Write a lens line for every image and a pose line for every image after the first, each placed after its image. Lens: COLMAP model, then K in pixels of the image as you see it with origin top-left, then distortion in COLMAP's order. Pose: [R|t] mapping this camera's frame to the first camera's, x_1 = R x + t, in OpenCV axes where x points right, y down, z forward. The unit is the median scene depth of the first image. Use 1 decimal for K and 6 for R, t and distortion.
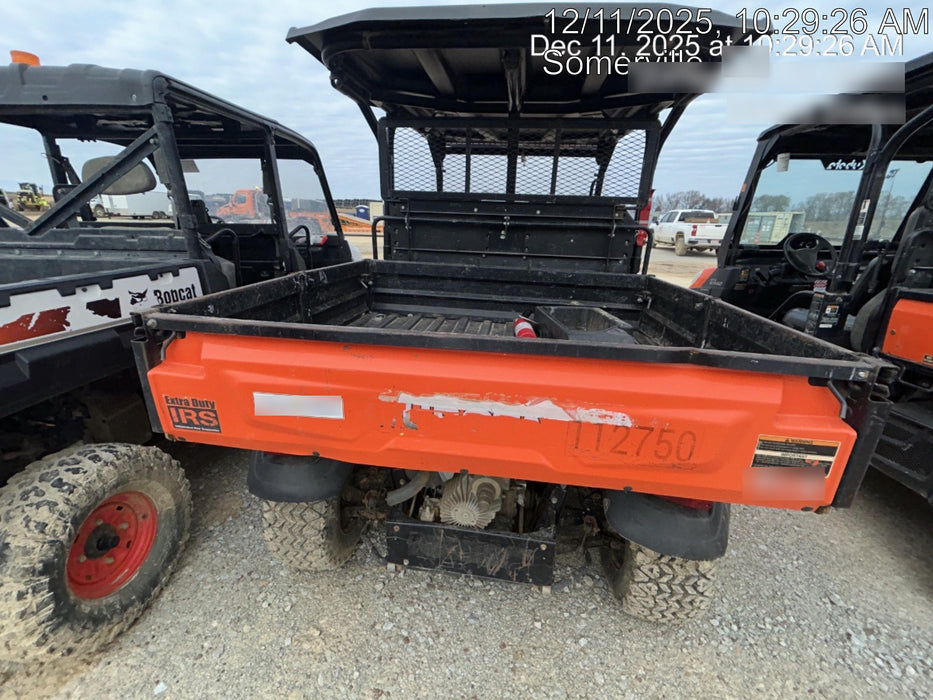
lens RADIAL K [[403.1, 0, 466.5], [0, 403.1, 350.0], [0, 0, 1]] dist [-0.003221, -0.000250]
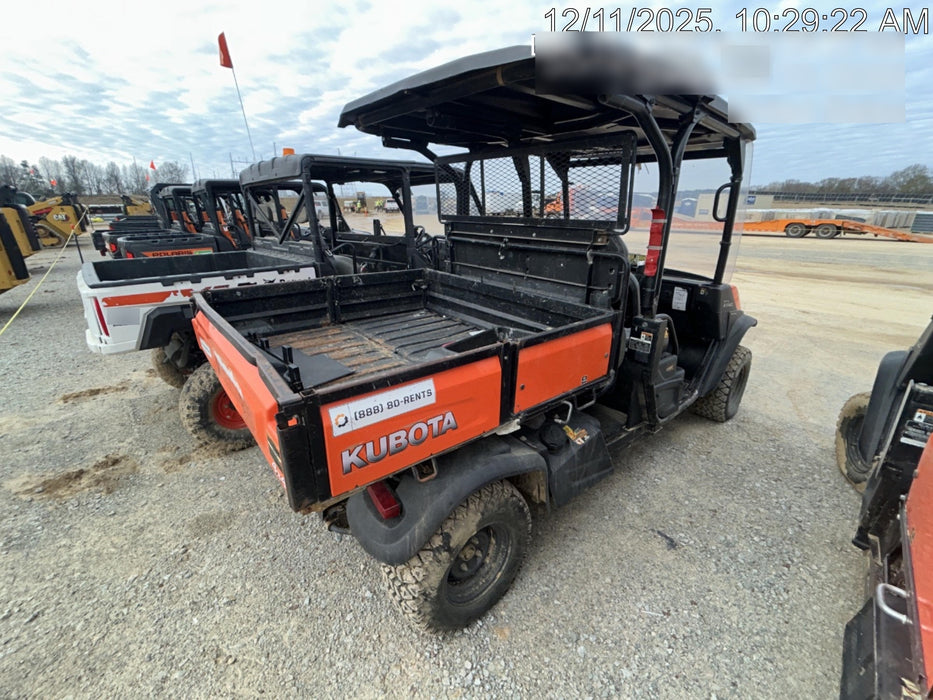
lens RADIAL K [[403.1, 0, 466.5], [0, 403.1, 350.0], [0, 0, 1]] dist [-0.003221, -0.000250]
pose [[0.732146, 0.203451, -0.650053, 0.773718], [-0.196042, 0.976909, 0.084949, -0.112680], [0.652326, 0.065243, 0.755125, 0.144762]]
